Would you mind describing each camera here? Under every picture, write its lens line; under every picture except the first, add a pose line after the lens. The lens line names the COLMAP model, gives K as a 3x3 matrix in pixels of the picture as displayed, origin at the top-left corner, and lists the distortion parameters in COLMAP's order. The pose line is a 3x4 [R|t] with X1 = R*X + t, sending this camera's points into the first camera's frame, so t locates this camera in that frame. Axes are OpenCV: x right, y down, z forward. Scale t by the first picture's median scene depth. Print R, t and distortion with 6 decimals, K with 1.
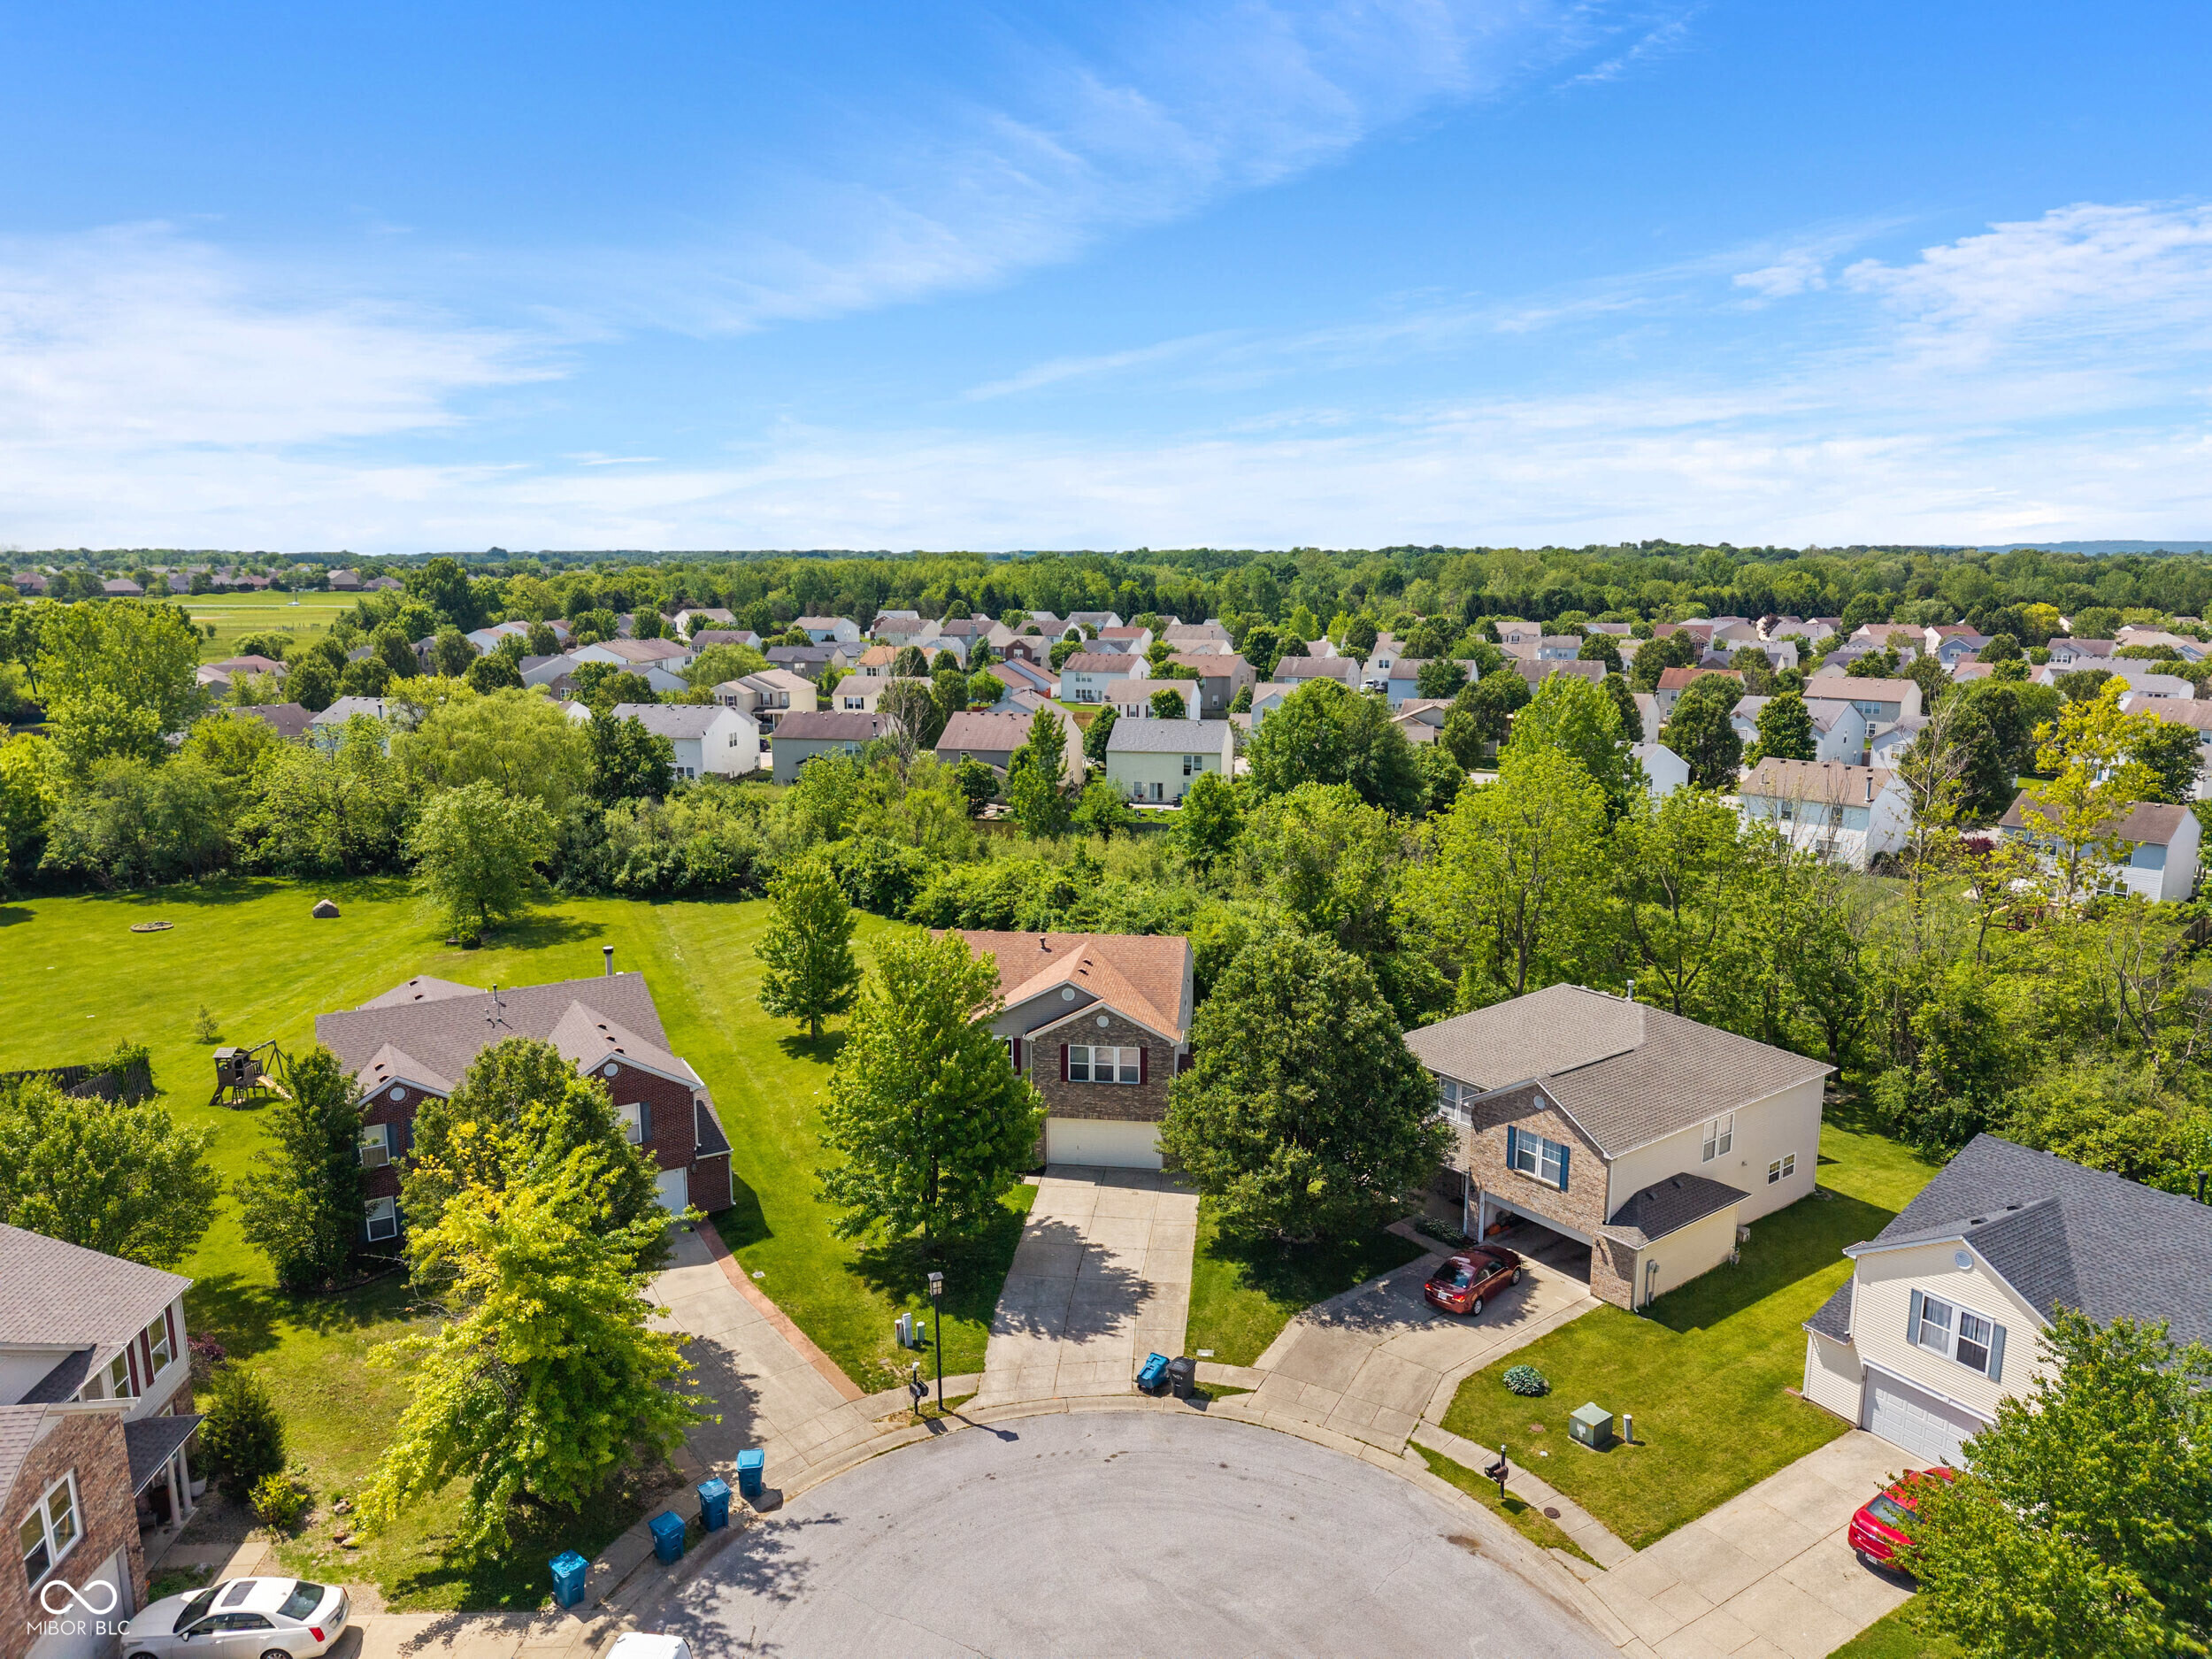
lens RADIAL K [[1465.2, 0, 1106.0], [0, 1465.2, 829.5], [0, 0, 1]] dist [0.058122, -0.000378]
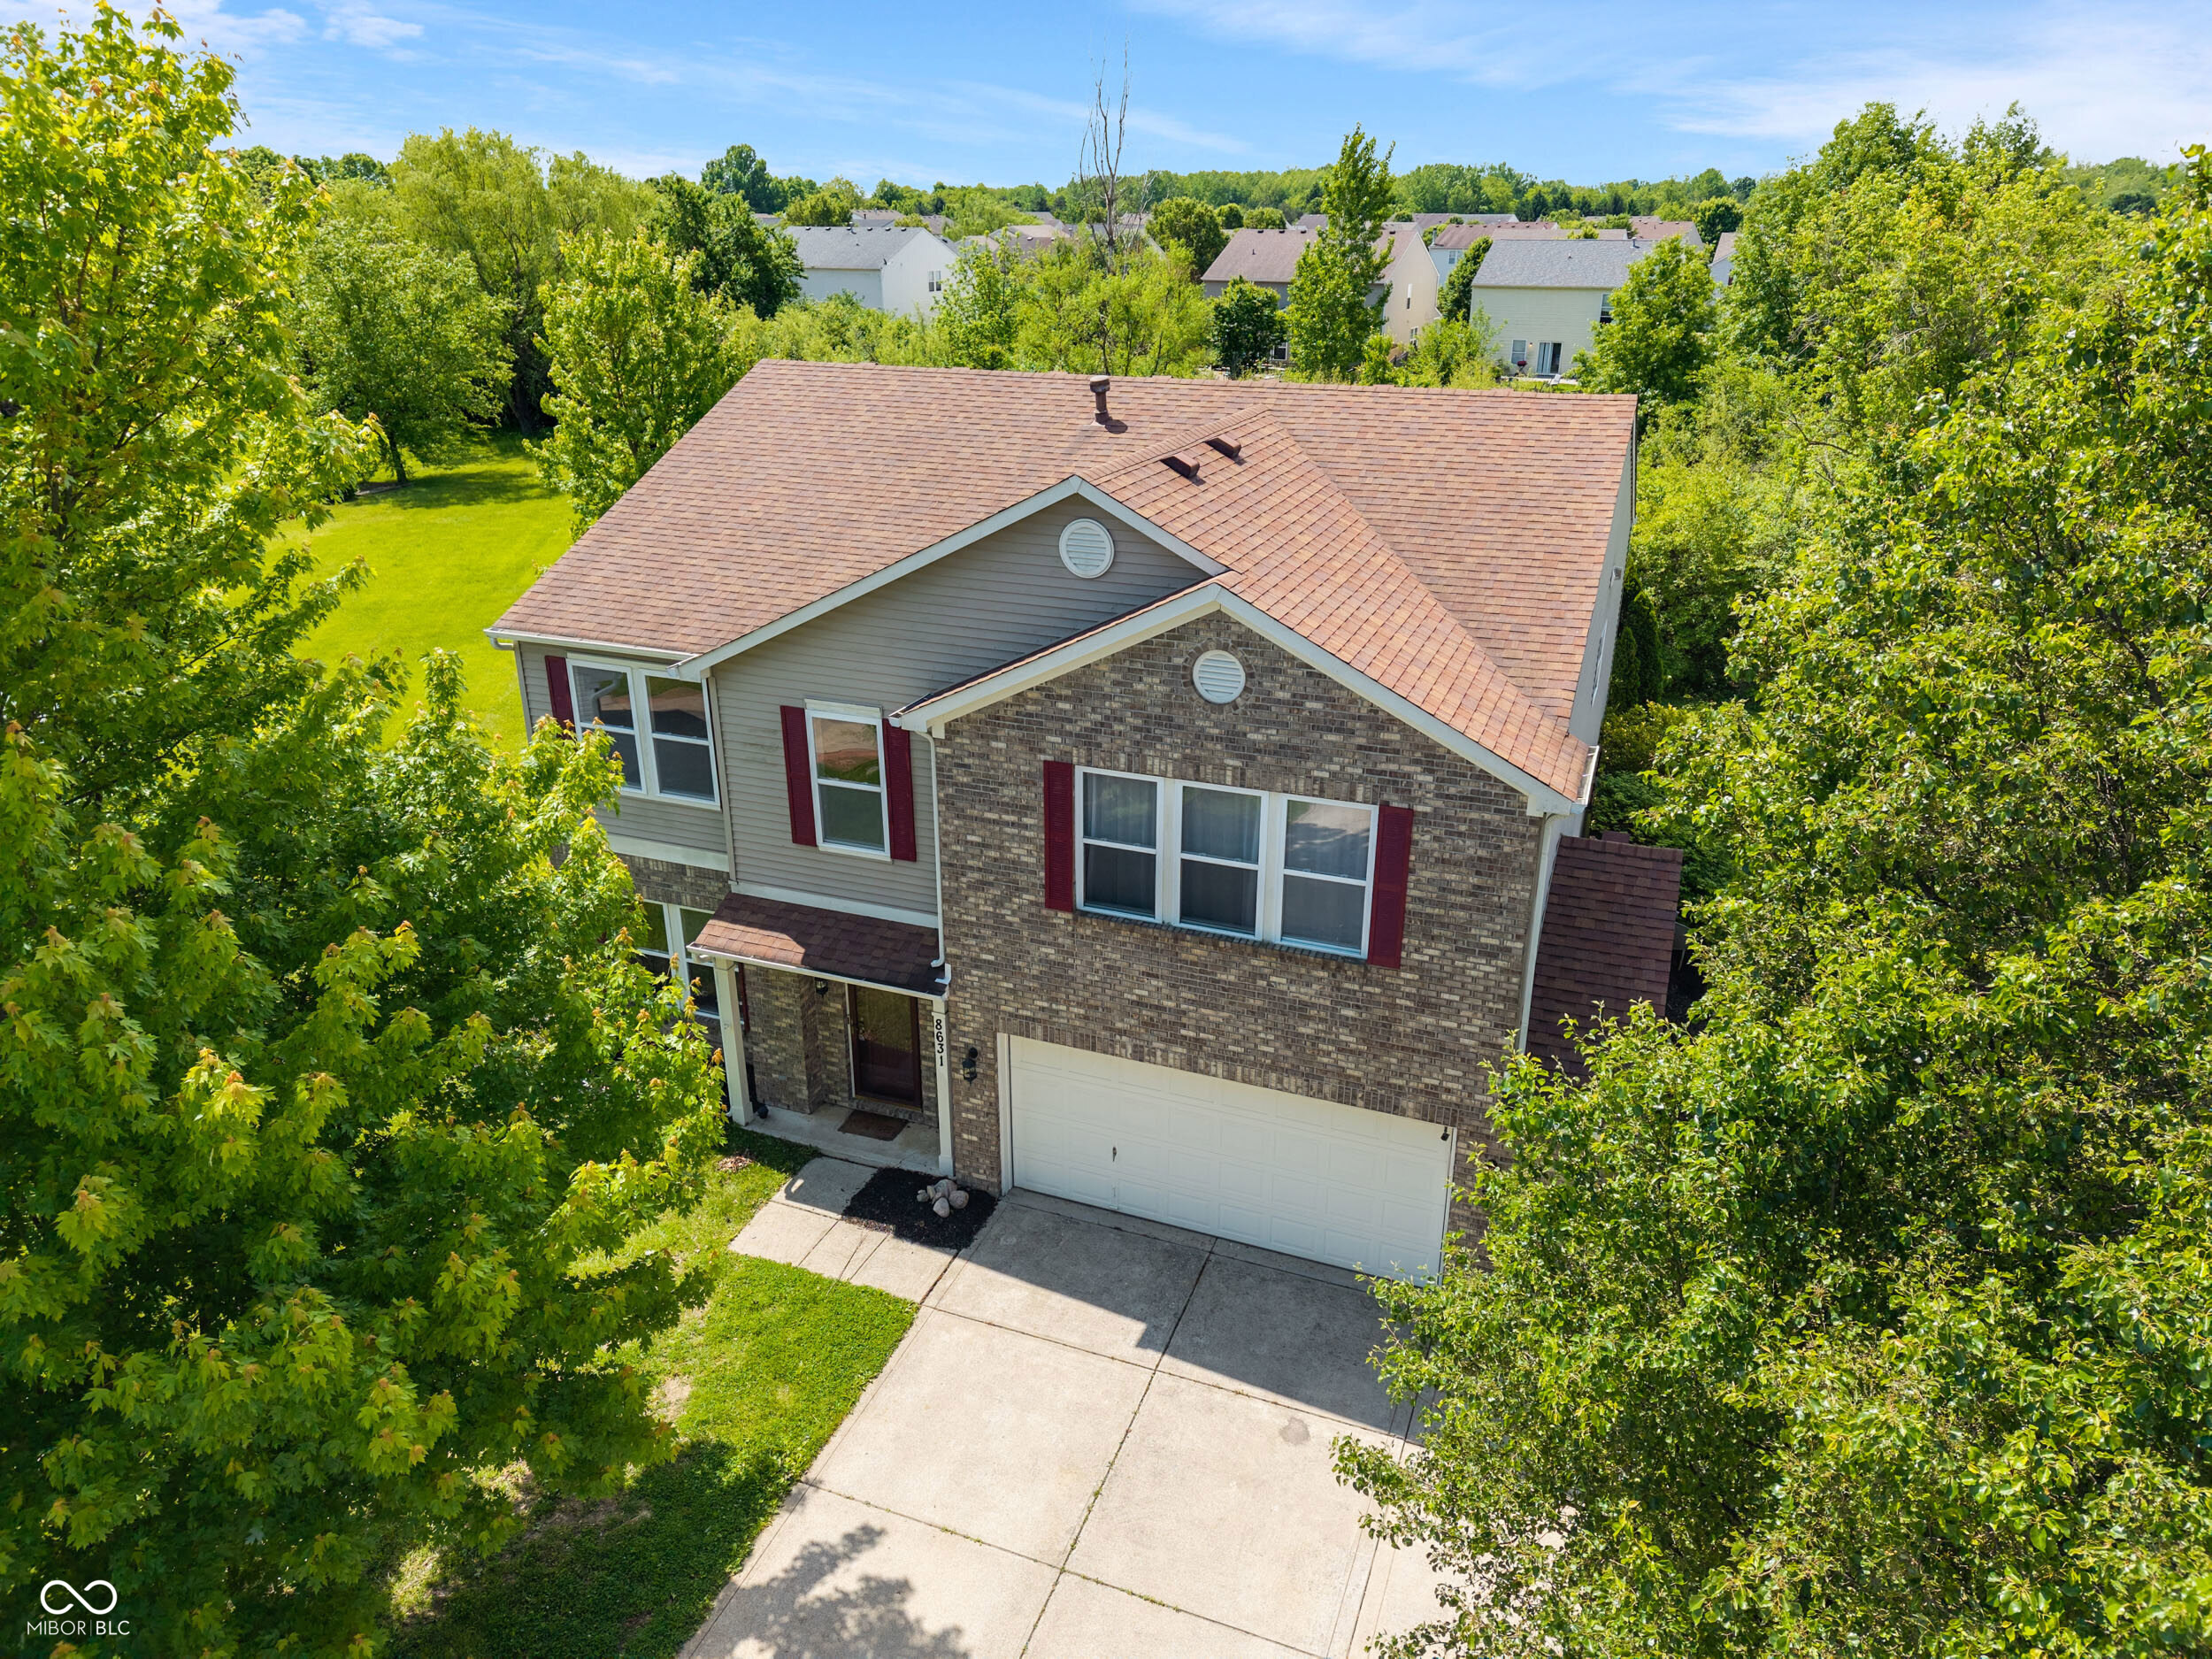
lens RADIAL K [[1465.2, 0, 1106.0], [0, 1465.2, 829.5], [0, 0, 1]] dist [0.058122, -0.000378]
pose [[0.969118, 0.094590, -0.227734, 0.034017], [-0.046485, 0.977025, 0.207995, 0.107085], [0.242176, -0.190985, 0.951249, 0.771325]]
